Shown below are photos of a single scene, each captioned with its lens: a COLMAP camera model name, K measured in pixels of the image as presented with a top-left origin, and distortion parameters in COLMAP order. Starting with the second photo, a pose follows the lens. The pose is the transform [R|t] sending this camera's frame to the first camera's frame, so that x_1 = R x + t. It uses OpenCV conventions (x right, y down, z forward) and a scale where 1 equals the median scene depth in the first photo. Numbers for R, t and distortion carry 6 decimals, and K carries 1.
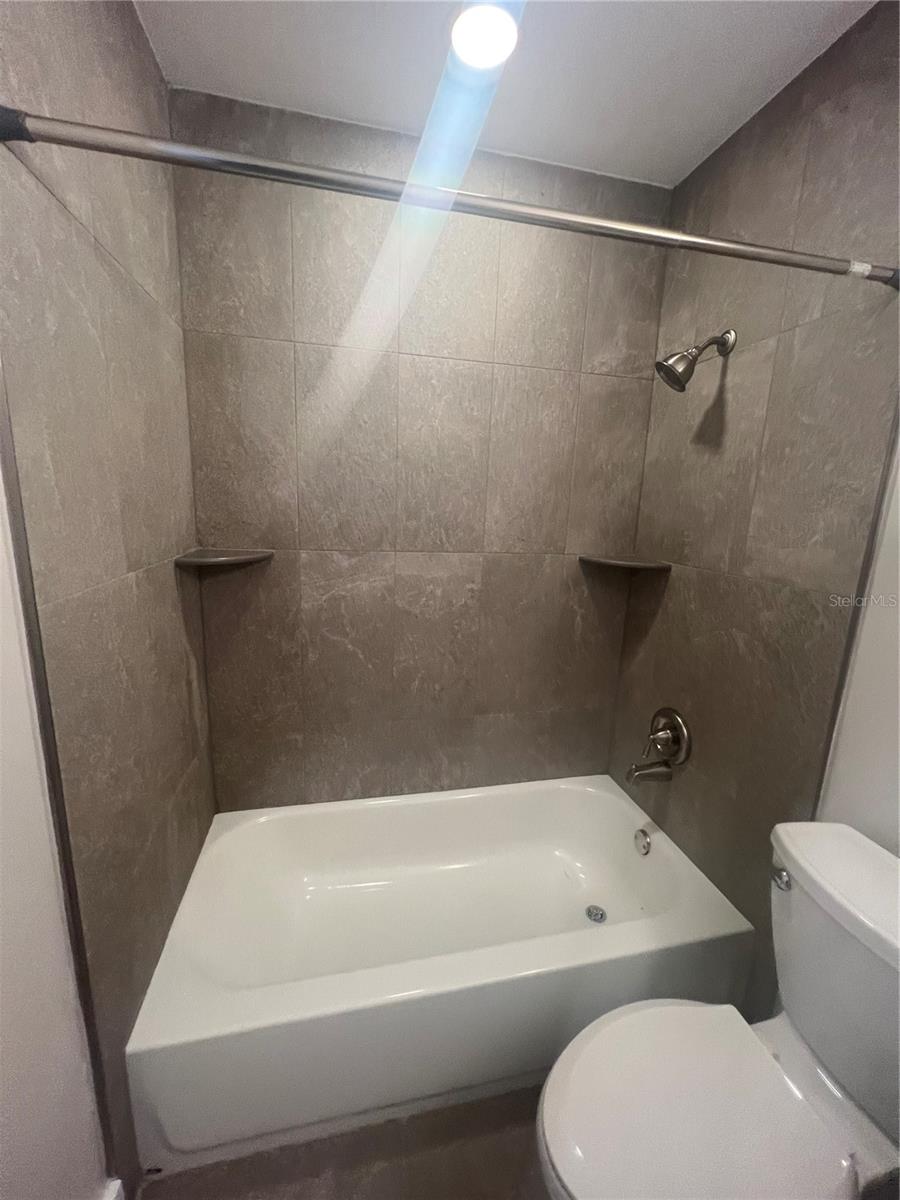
lens RADIAL K [[478.4, 0, 447.4], [0, 478.4, 598.4], [0, 0, 1]] dist [-0.002653, 0.000190]
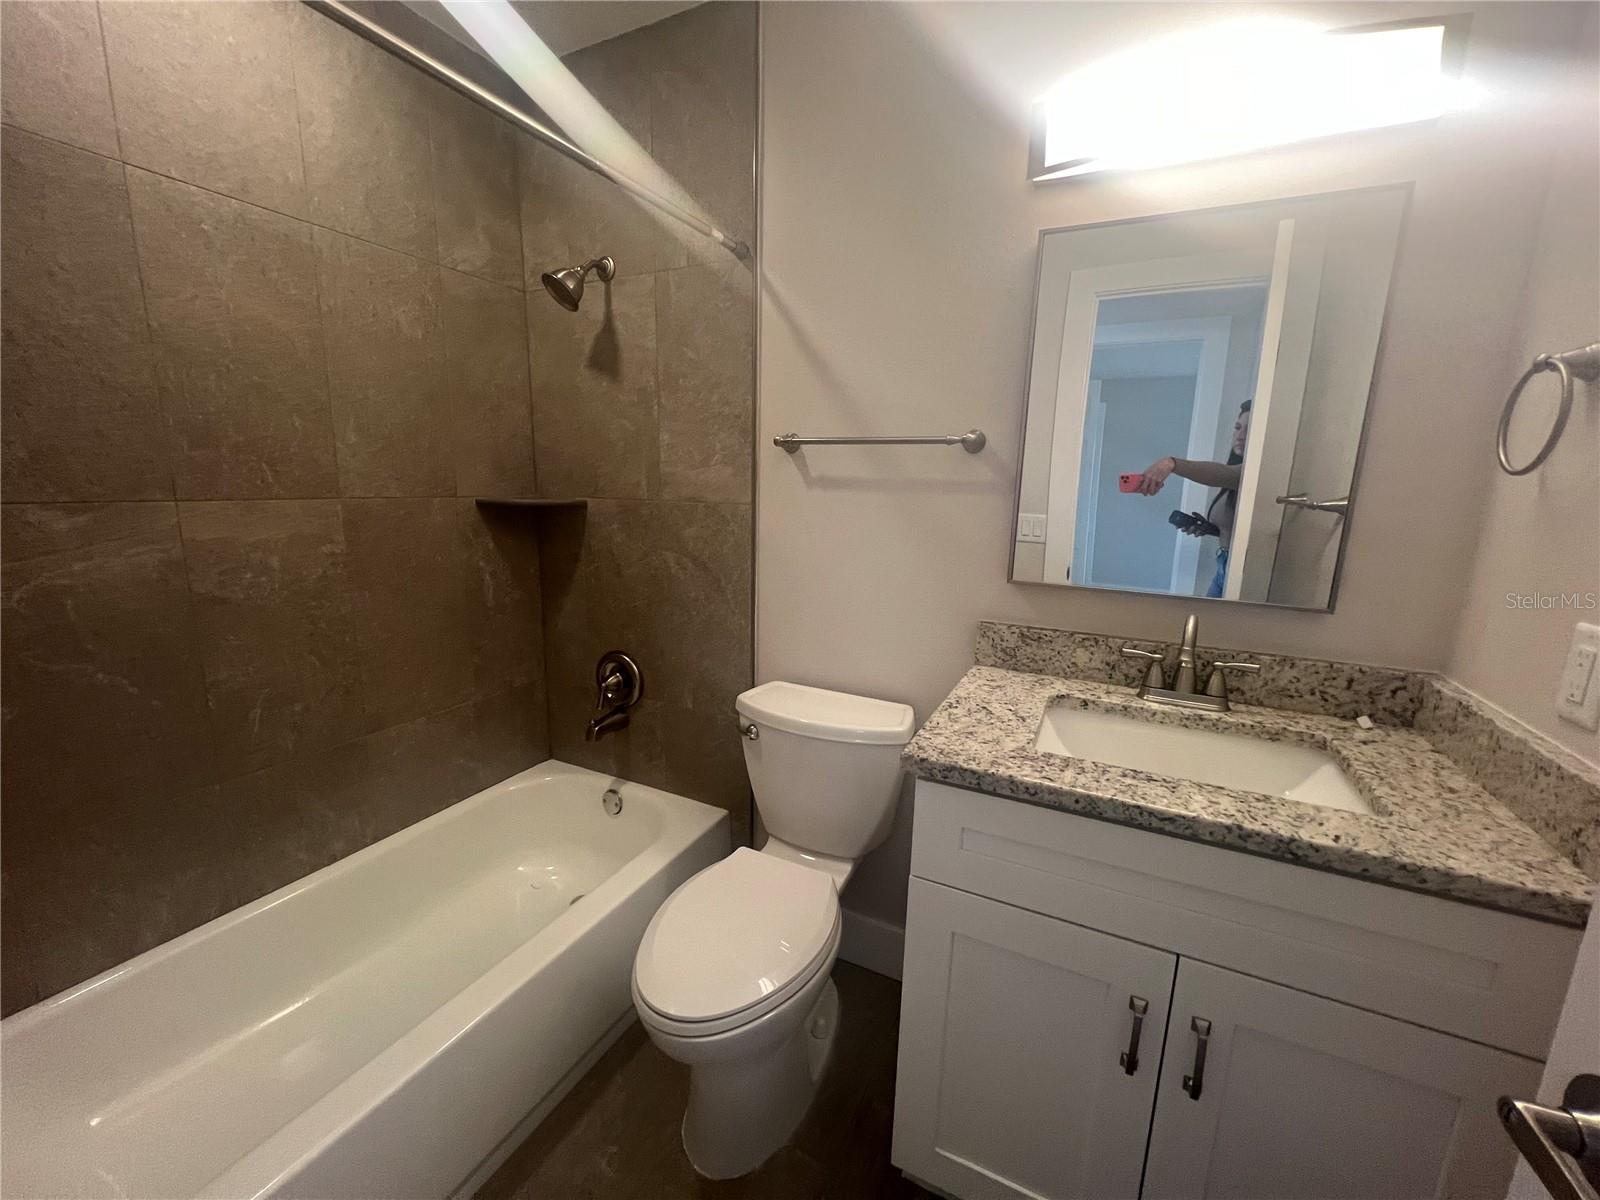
lens RADIAL K [[637.8, 0, 803.3], [0, 637.8, 602.3], [0, 0, 1]] dist [-0.002653, 0.000190]
pose [[0.628670, -0.171177, 0.758599, -0.245905], [0.159846, 0.983089, 0.089365, 0.083407], [-0.761067, 0.065078, 0.645401, -0.110215]]
